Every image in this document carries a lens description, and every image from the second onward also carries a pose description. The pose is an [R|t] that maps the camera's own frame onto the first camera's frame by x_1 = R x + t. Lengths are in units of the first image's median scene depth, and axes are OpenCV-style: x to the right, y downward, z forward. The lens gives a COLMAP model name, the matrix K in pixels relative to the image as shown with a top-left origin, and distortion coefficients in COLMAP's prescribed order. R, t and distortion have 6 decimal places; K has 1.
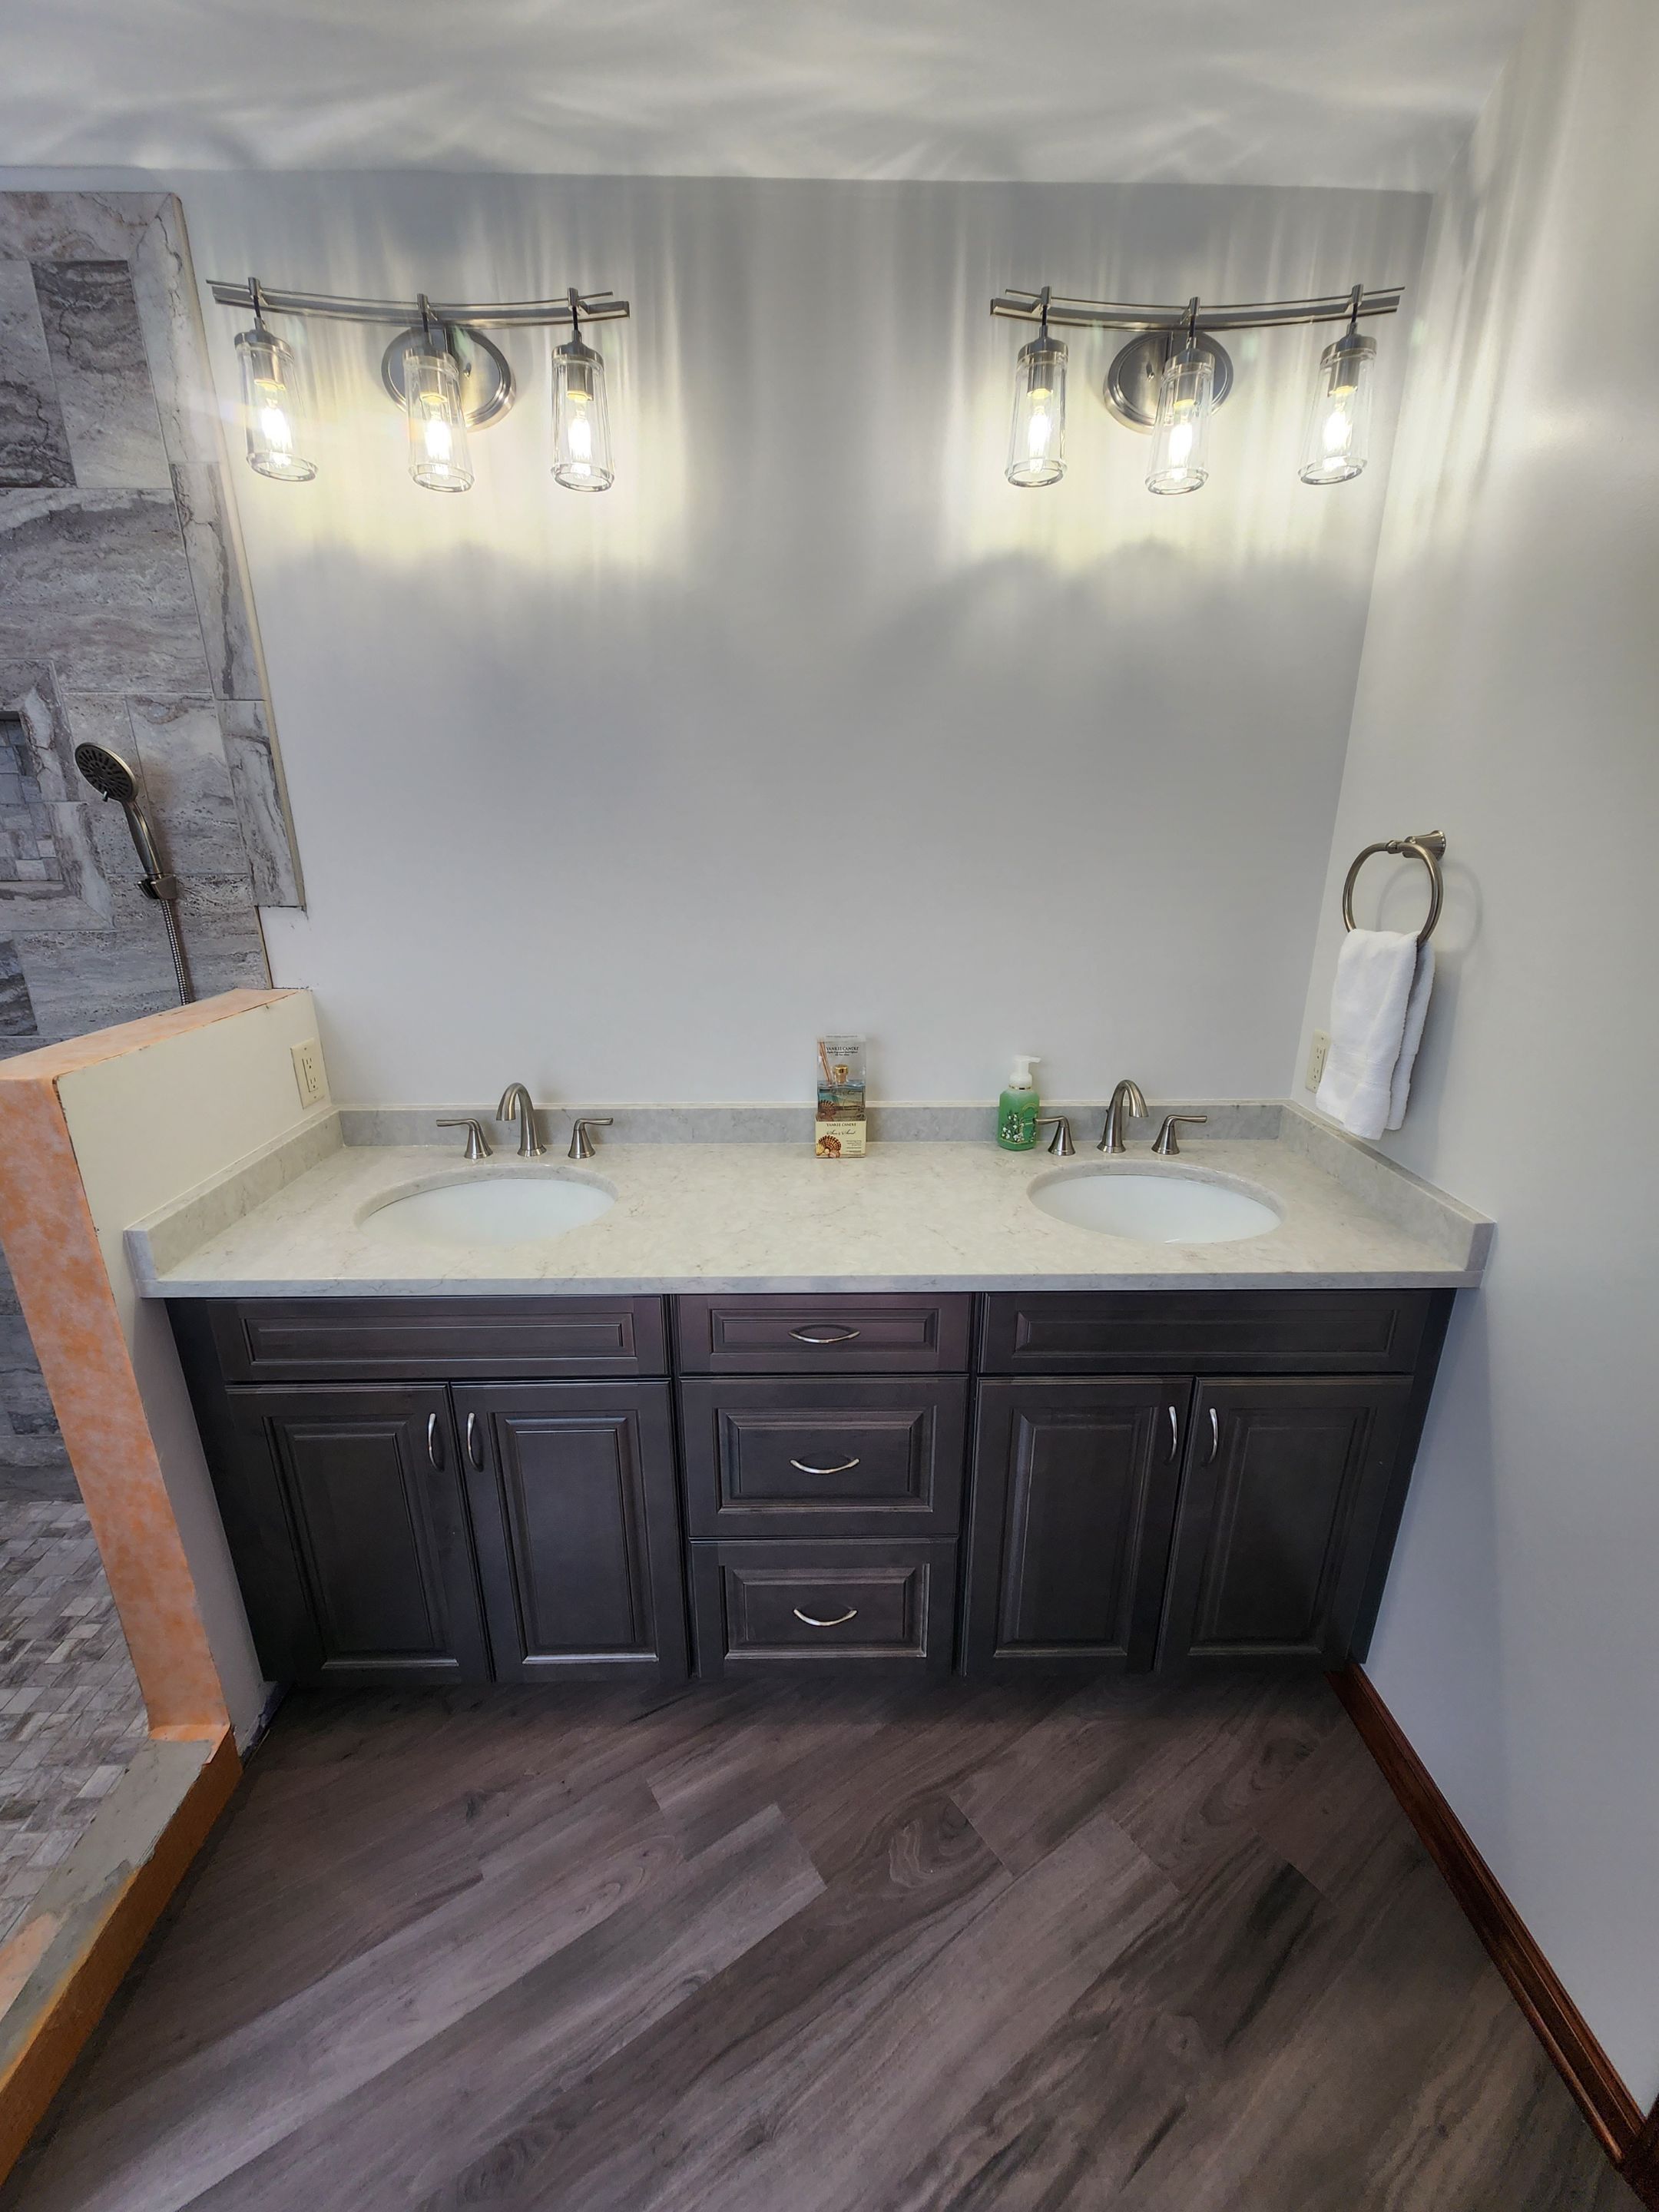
lens RADIAL K [[904.5, 0, 830.5], [0, 904.5, 1104.4], [0, 0, 1]] dist [0.003436, -0.002765]
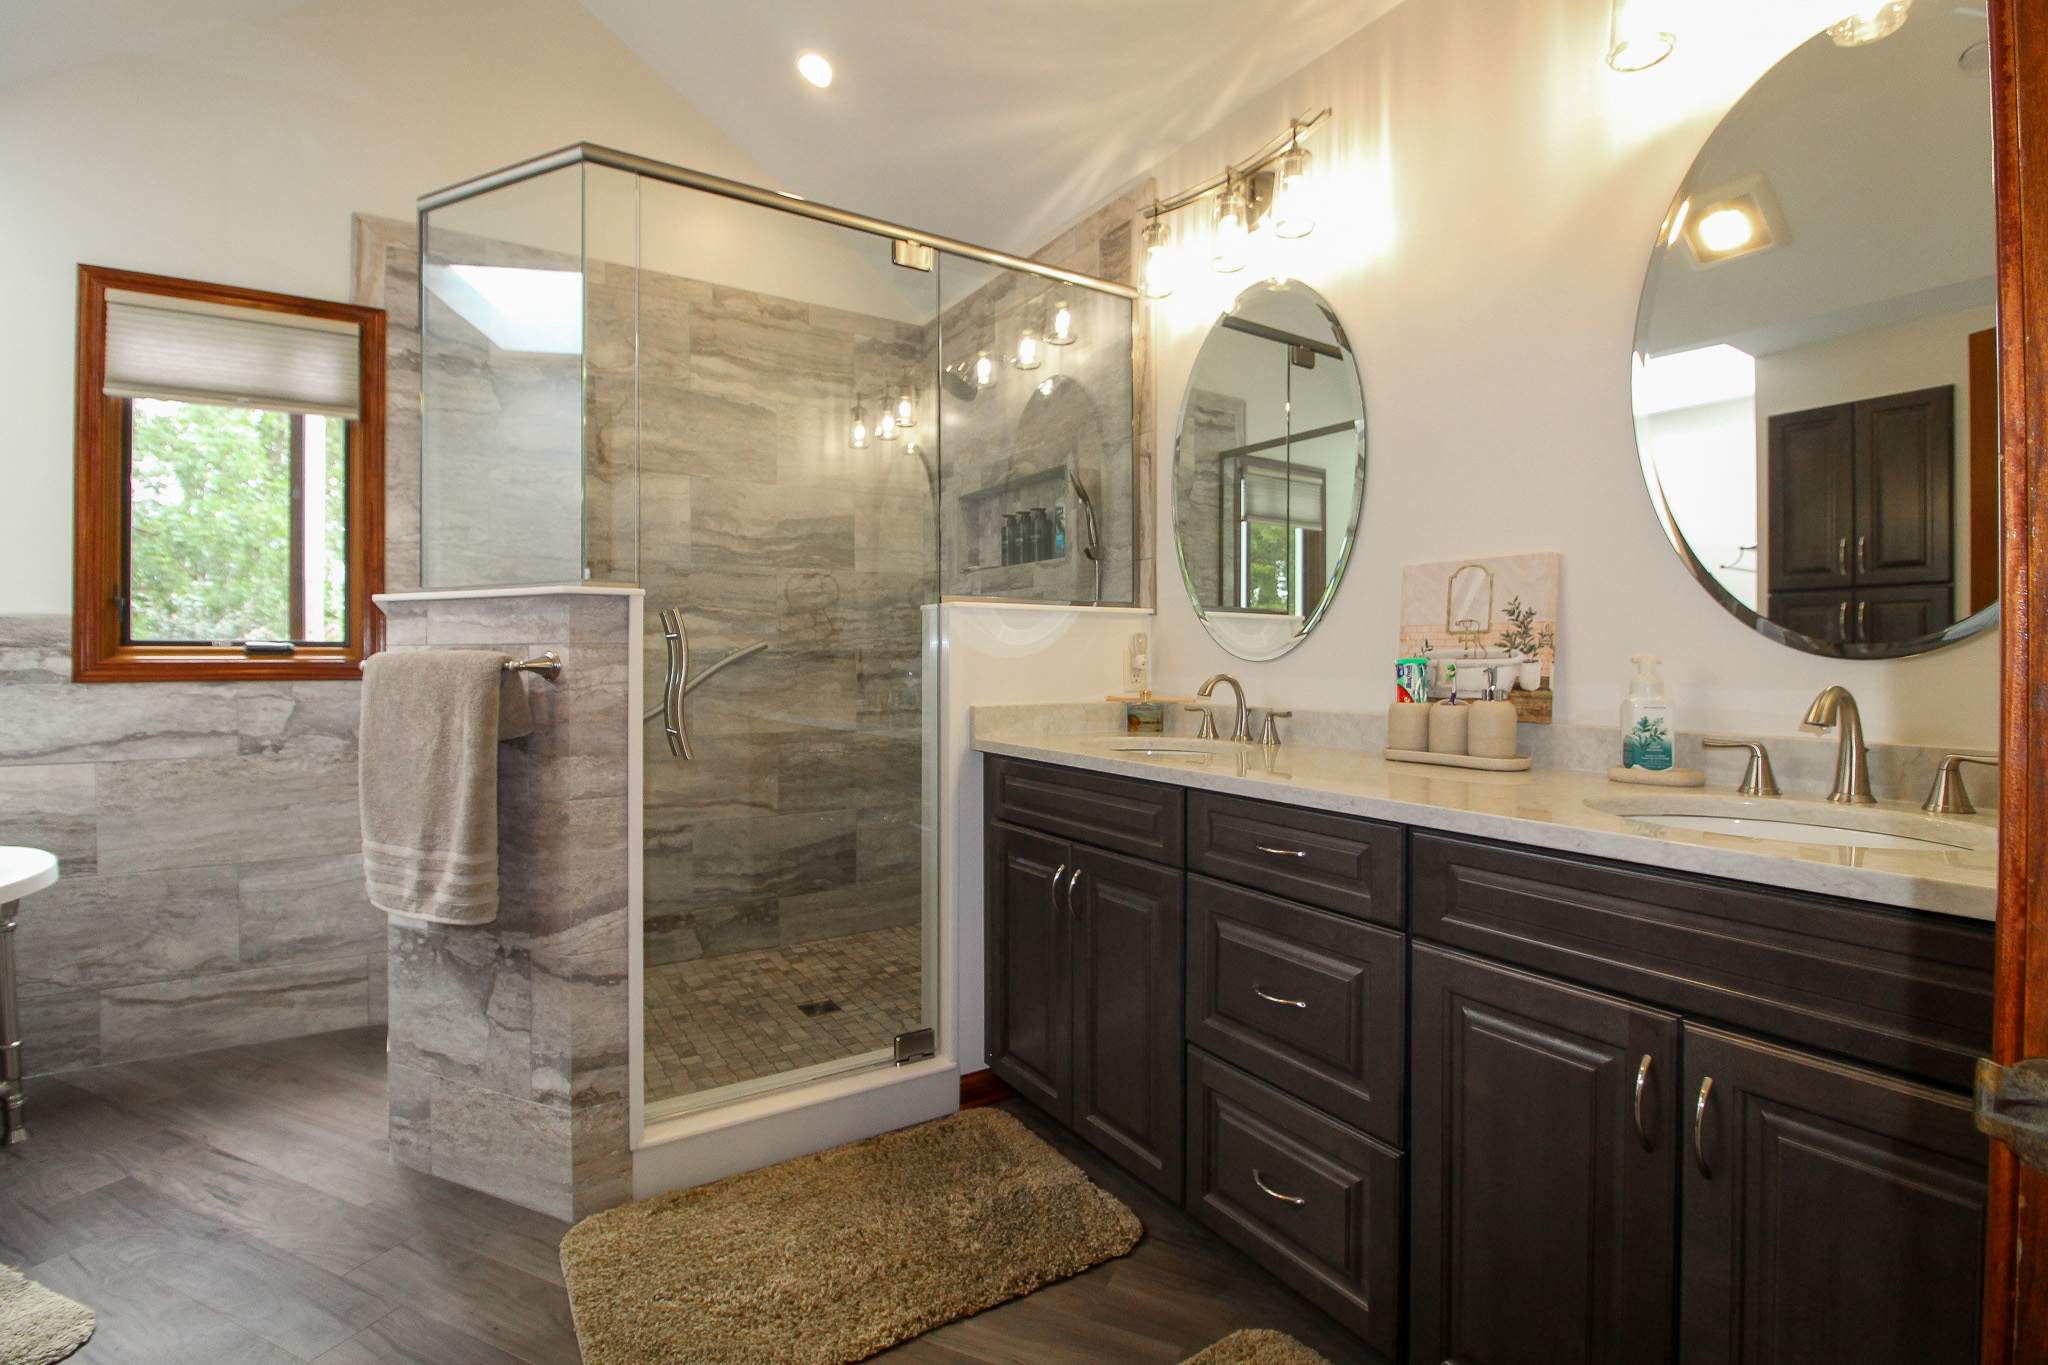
lens RADIAL K [[931.1, 0, 1012.9], [0, 931.1, 650.4], [0, 0, 1]] dist [-0.022581, -0.002522]
pose [[0.516314, -0.000129, -0.856399, 0.724560], [-0.263499, 0.951465, -0.159004, 0.274717], [0.814854, 0.307757, 0.491221, 0.140881]]
